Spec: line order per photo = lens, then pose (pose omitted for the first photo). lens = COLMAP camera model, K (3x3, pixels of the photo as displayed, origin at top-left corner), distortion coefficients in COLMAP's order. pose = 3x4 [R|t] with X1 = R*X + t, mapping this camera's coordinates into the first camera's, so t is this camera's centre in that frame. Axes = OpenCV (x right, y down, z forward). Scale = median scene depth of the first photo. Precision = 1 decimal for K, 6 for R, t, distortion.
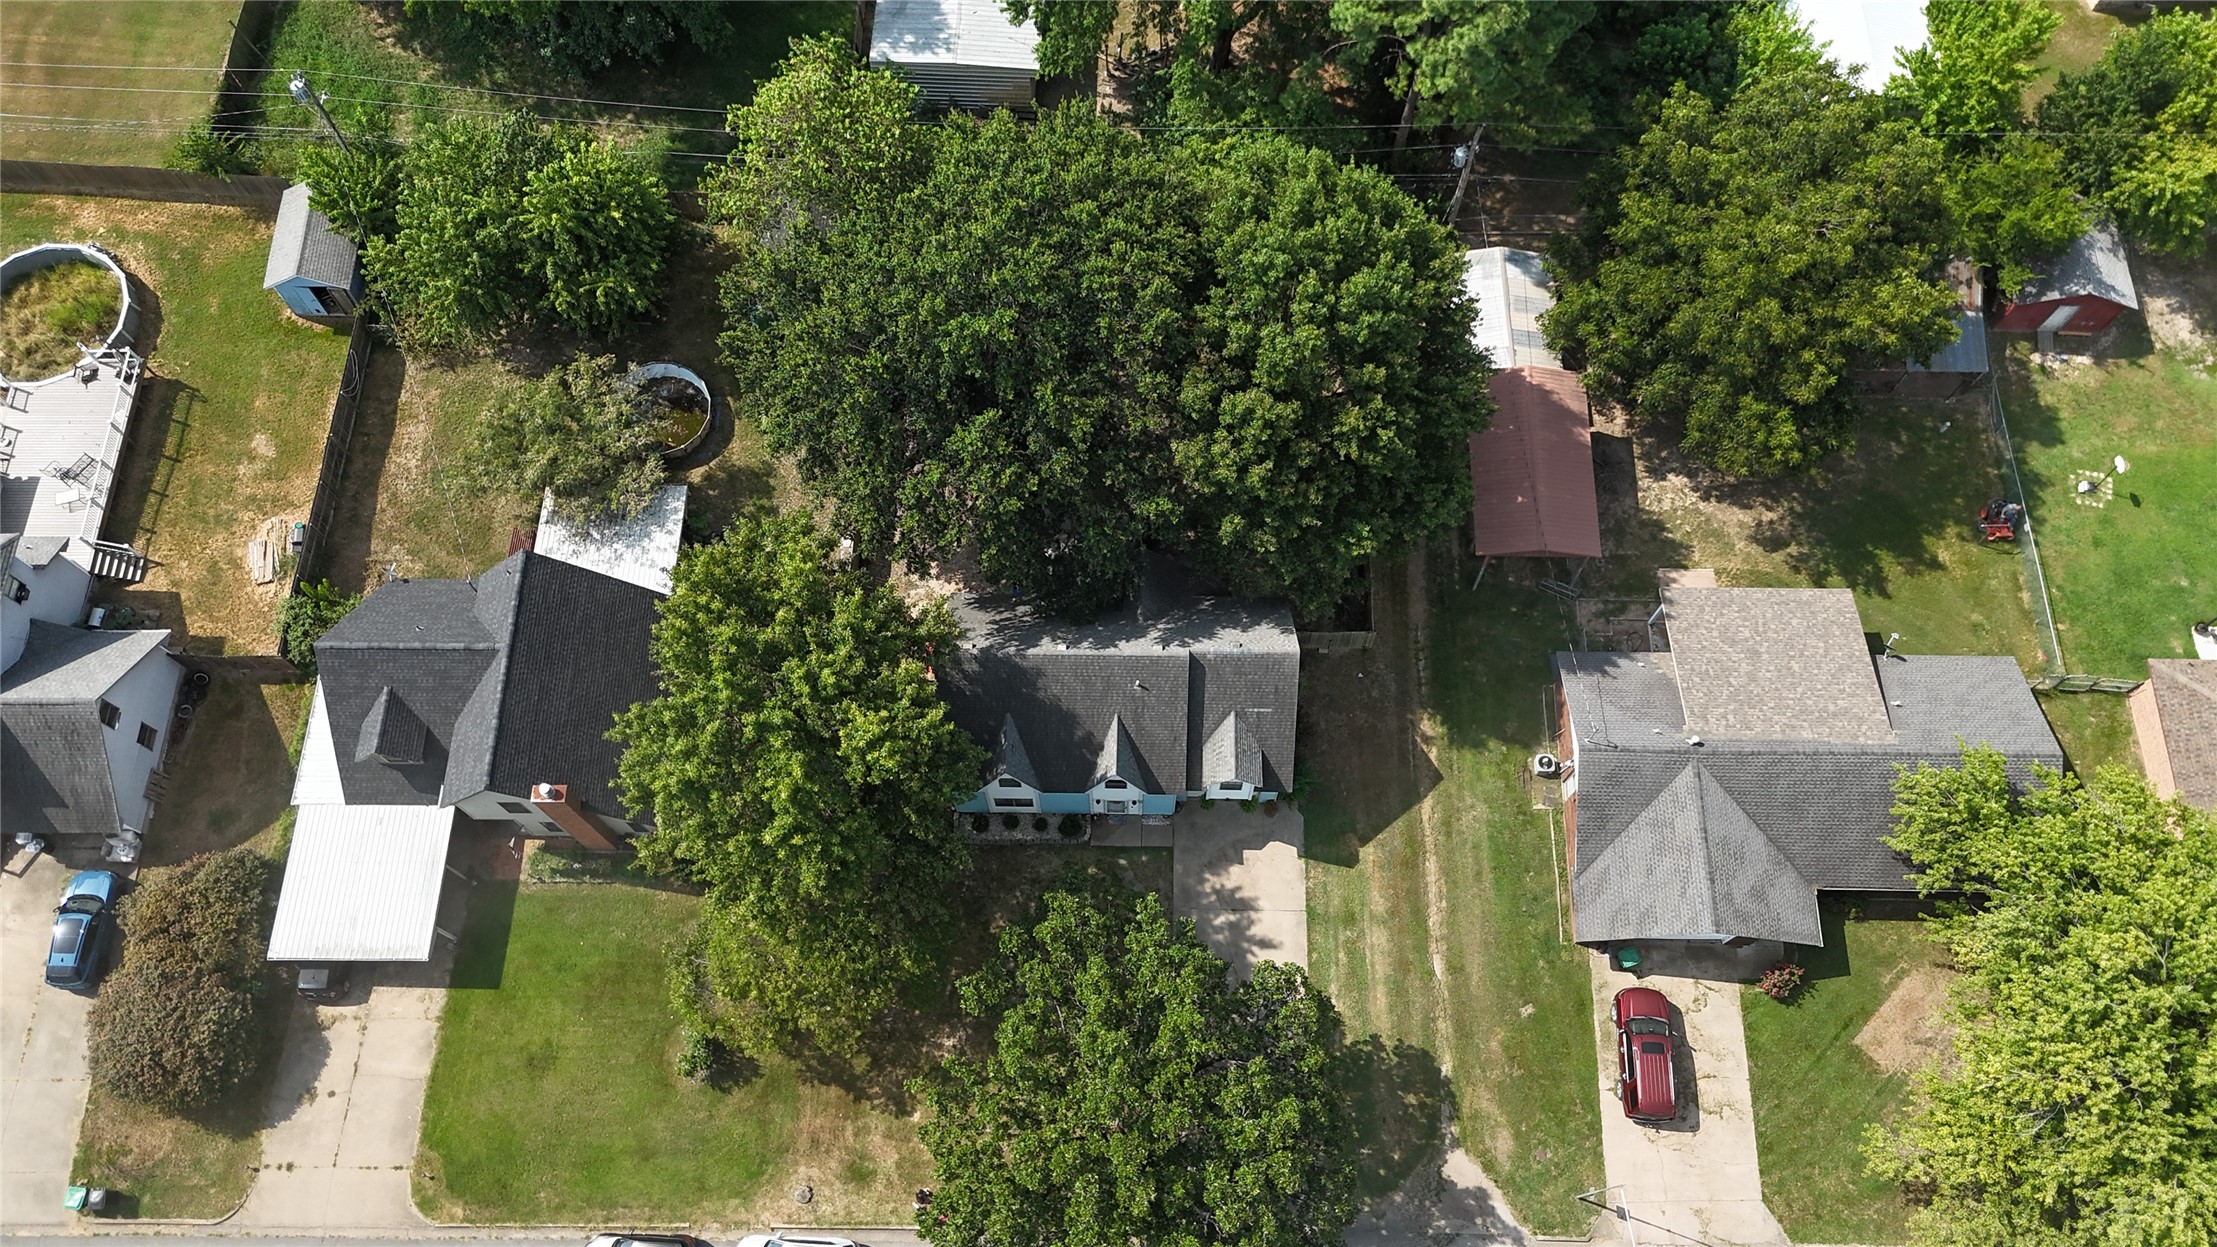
lens RADIAL K [[1635.2, 0, 1112.2], [0, 1635.2, 622.2], [0, 0, 1]] dist [0.071965, -0.073999]
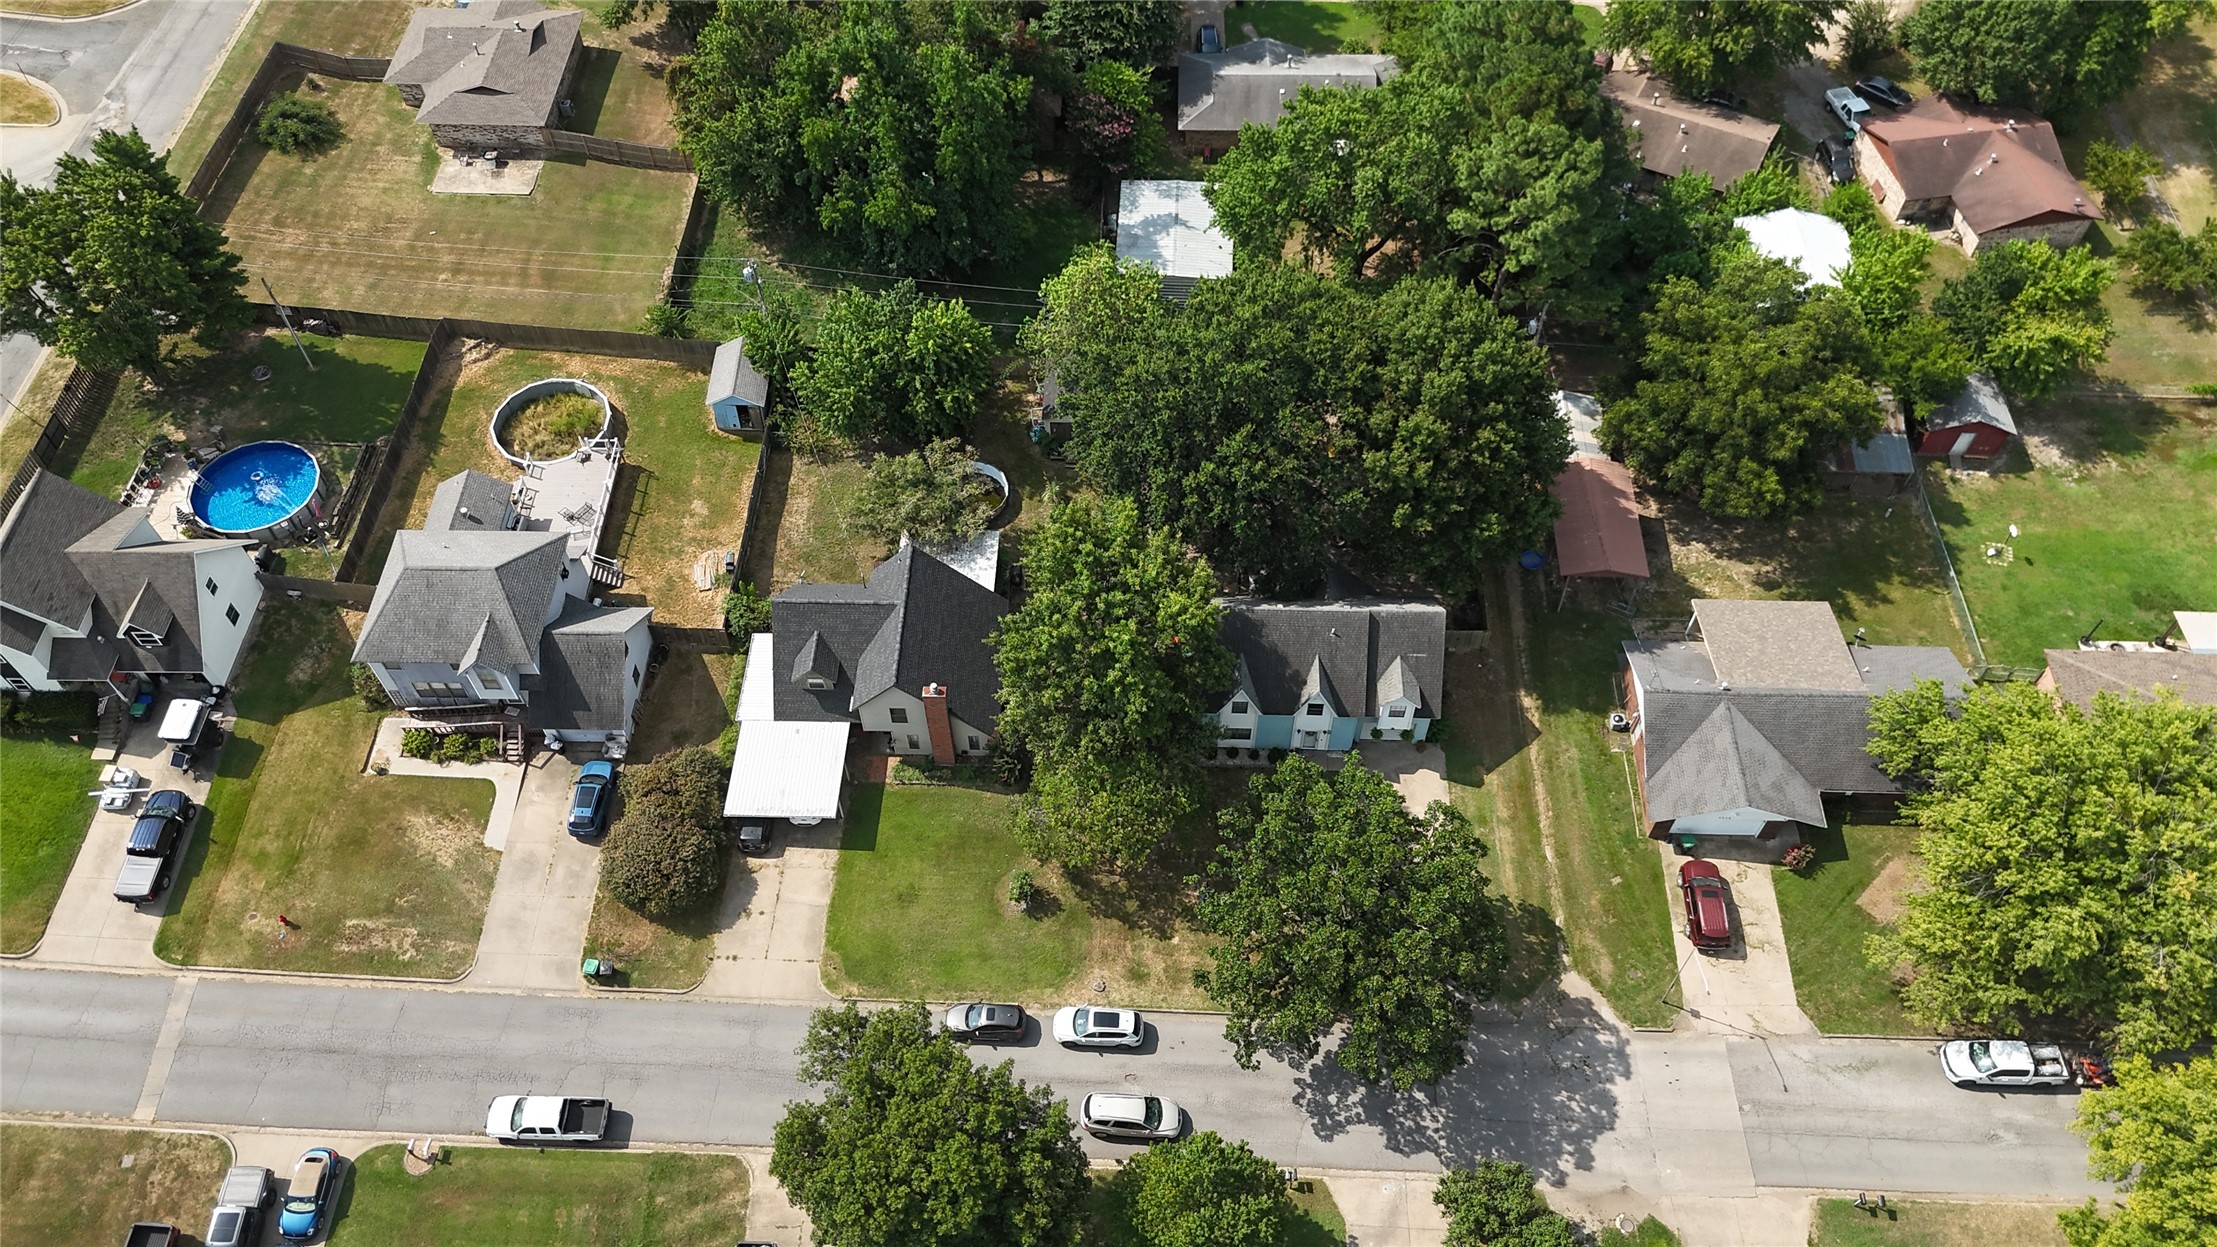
lens RADIAL K [[1629.4, 0, 1108.5], [0, 1629.4, 623.5], [0, 0, 1]] dist [0.092391, -0.146052]
pose [[0.999842, 0.013002, -0.012112, -0.156525], [-0.015468, 0.972345, -0.233035, 0.348885], [0.008747, 0.233185, 0.972393, -0.384588]]
